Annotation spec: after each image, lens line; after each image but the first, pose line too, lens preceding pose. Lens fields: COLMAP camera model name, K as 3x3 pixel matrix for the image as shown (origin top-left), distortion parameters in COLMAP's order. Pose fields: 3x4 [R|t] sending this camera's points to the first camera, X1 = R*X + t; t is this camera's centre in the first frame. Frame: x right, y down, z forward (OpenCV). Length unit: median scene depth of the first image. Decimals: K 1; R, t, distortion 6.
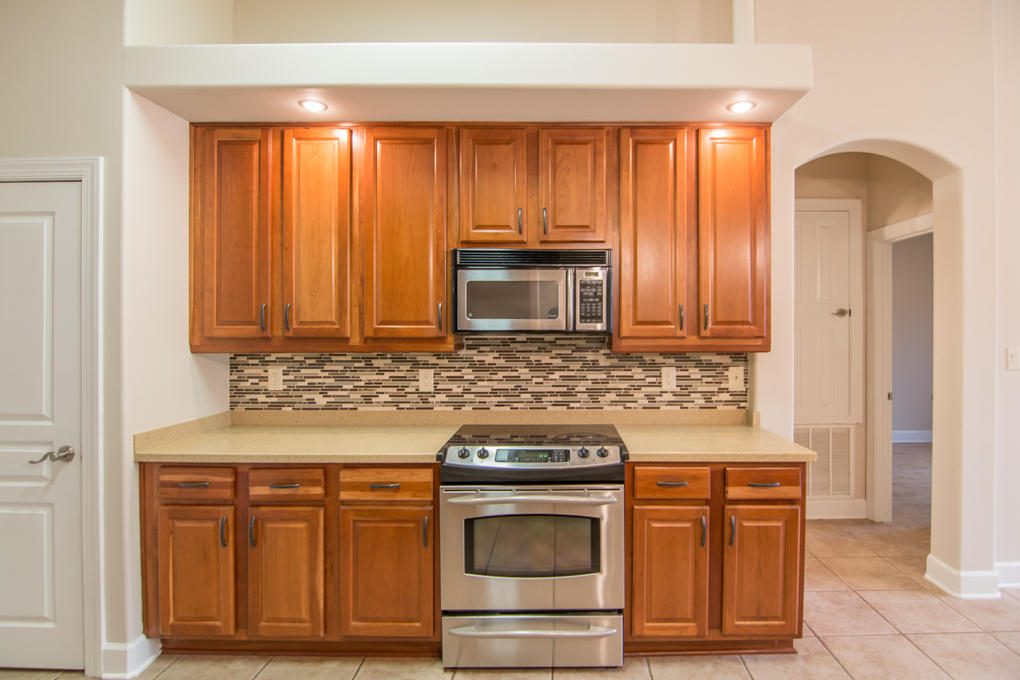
lens RADIAL K [[540.5, 0, 598.7], [0, 540.5, 329.3], [0, 0, 1]] dist [-0.002396, -0.011617]
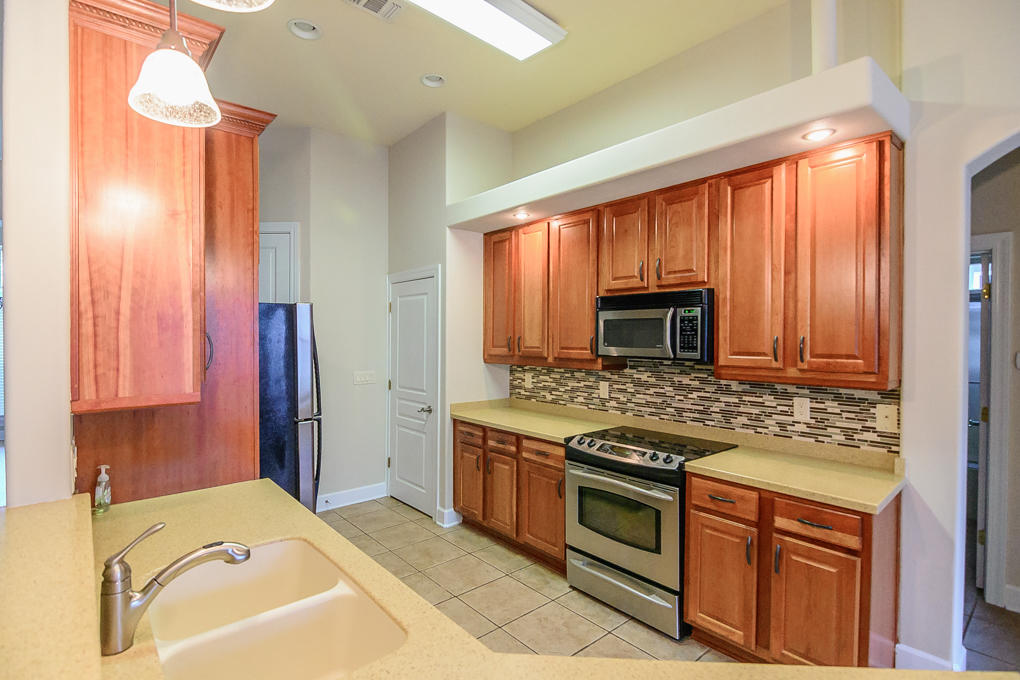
lens RADIAL K [[520.2, 0, 489.6], [0, 520.2, 343.1], [0, 0, 1]] dist [0.007265, -0.007002]
pose [[0.608658, 0.014426, -0.793302, 0.551878], [-0.009657, 0.999895, 0.010774, -0.035311], [0.793374, 0.001104, 0.608733, -0.033195]]
